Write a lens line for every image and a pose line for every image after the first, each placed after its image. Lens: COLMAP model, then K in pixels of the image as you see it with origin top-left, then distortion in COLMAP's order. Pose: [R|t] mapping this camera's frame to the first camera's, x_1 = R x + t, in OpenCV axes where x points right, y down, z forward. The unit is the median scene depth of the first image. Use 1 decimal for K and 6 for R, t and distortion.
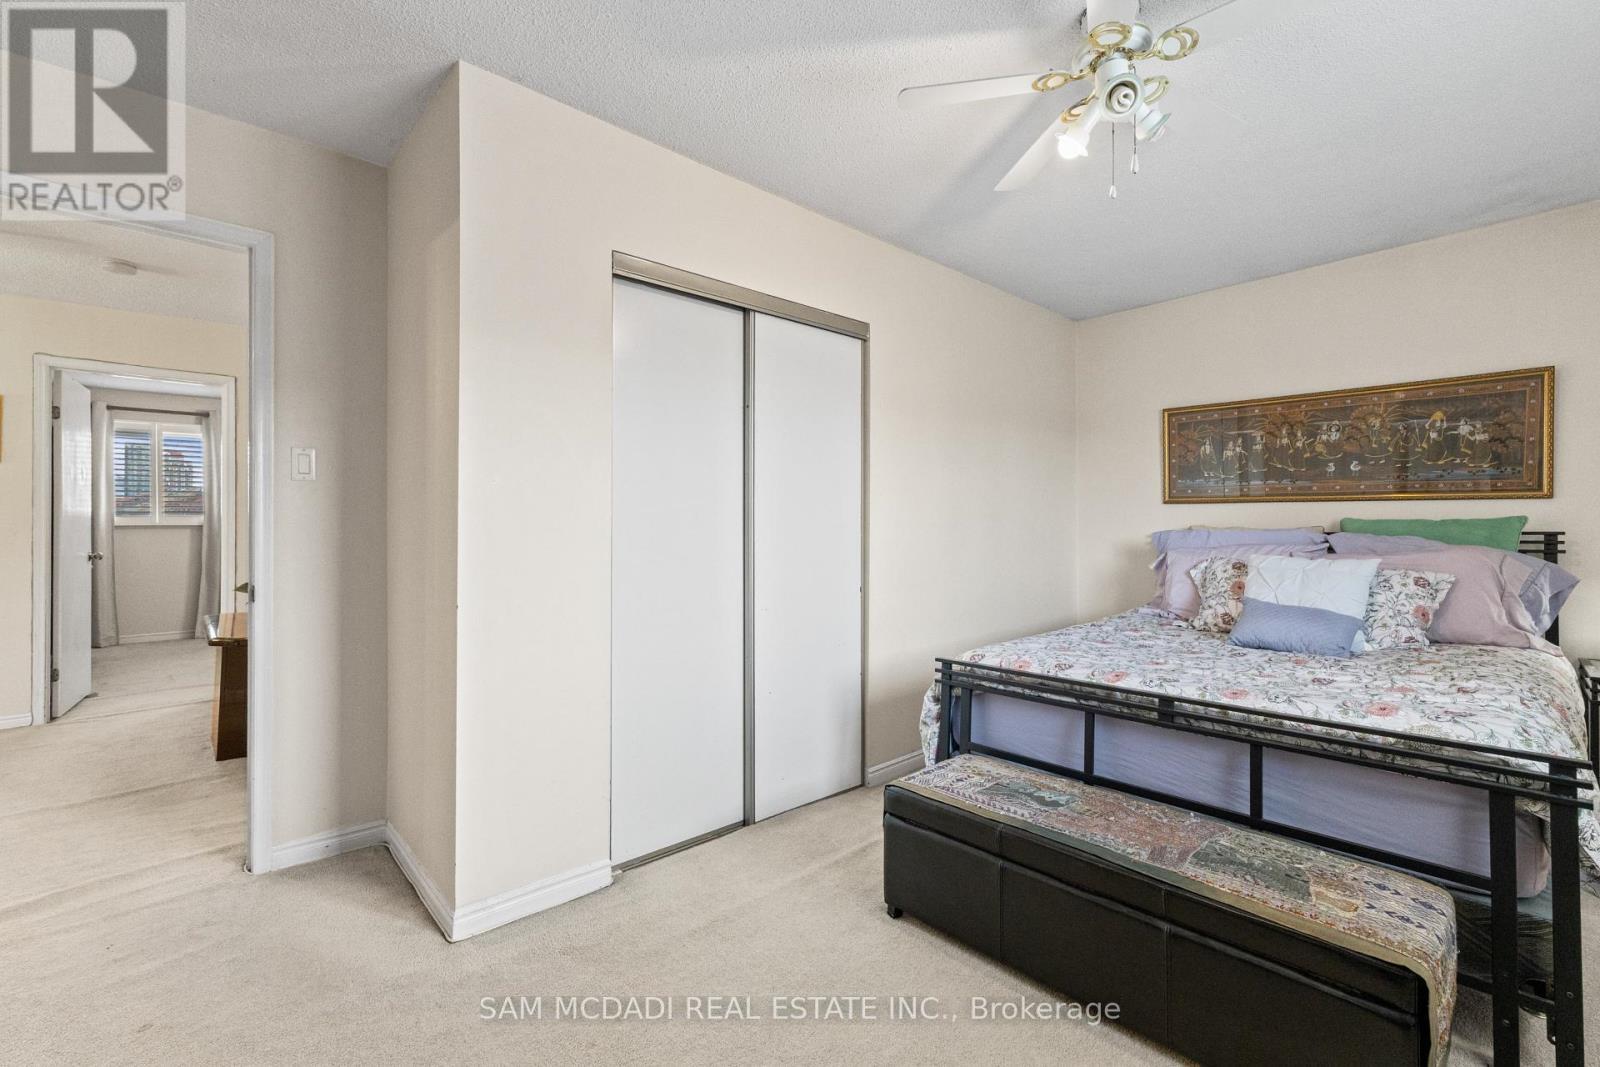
lens RADIAL K [[698.9, 0, 801.7], [0, 698.9, 525.3], [0, 0, 1]] dist [0.000236, -0.000071]
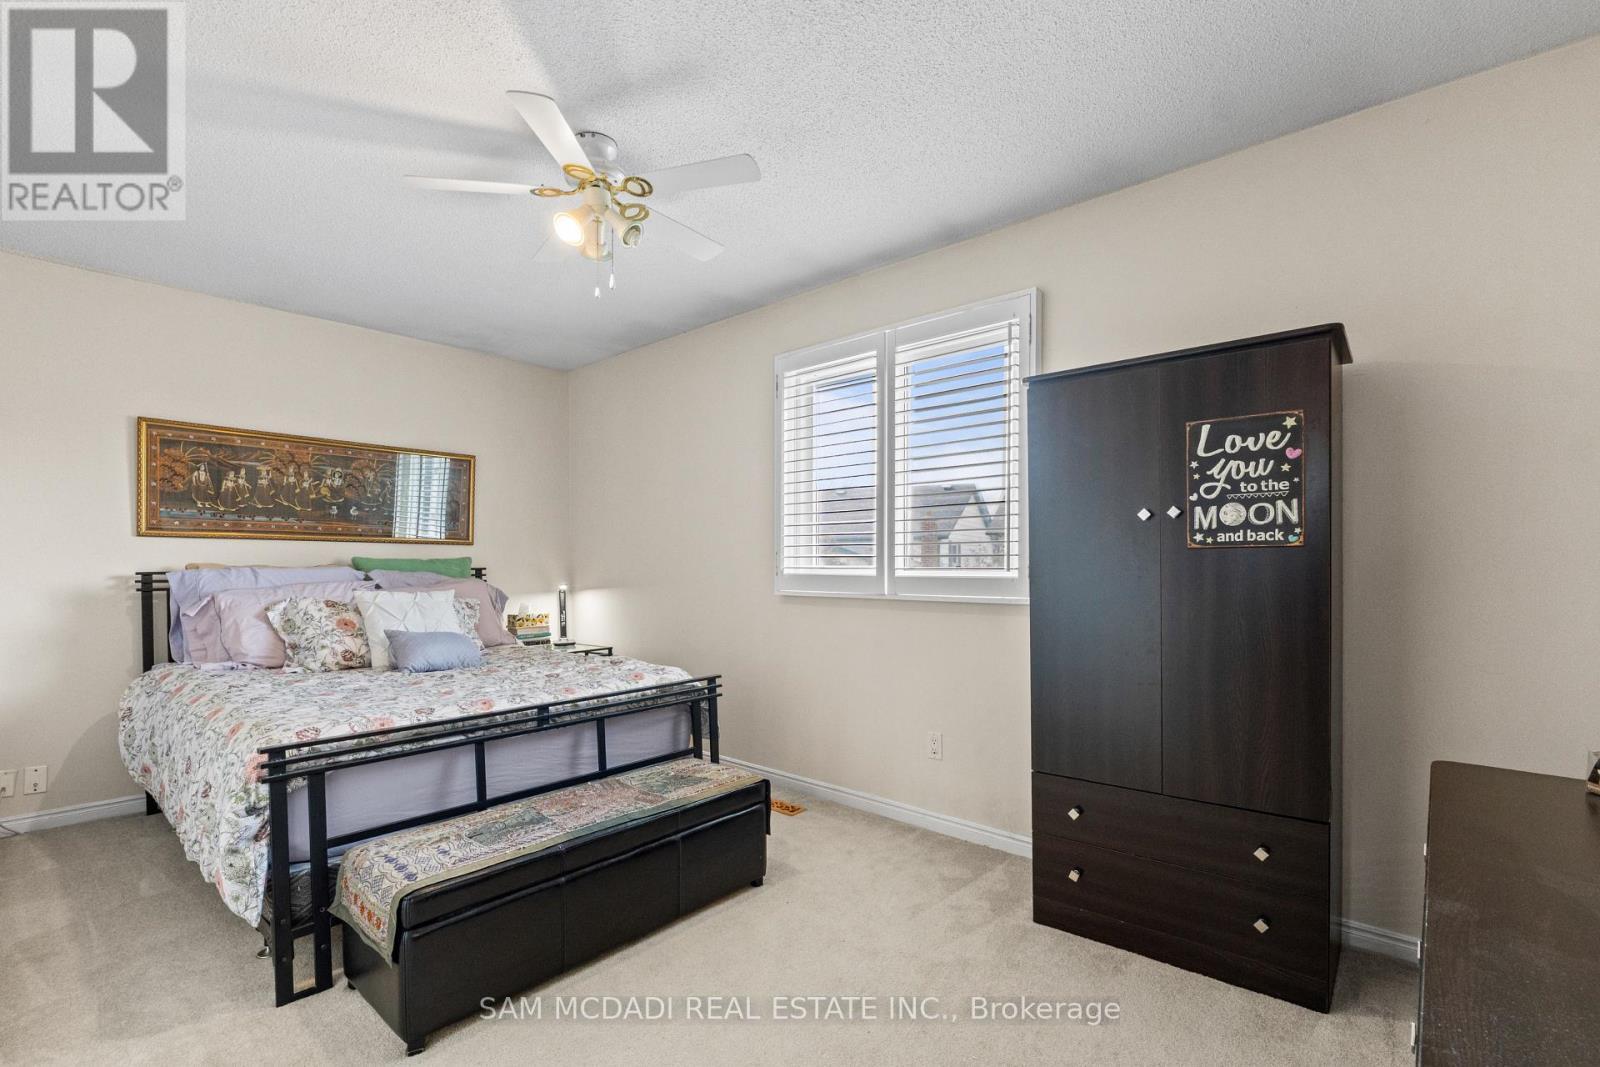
lens RADIAL K [[698.9, 0, 826.5], [0, 698.9, 570.4], [0, 0, 1]] dist [0.000236, -0.000071]
pose [[-0.104784, -0.009920, 0.994446, -0.583109], [-0.001498, 0.999951, 0.009818, -0.001554], [-0.994494, -0.000461, -0.104794, 0.507024]]
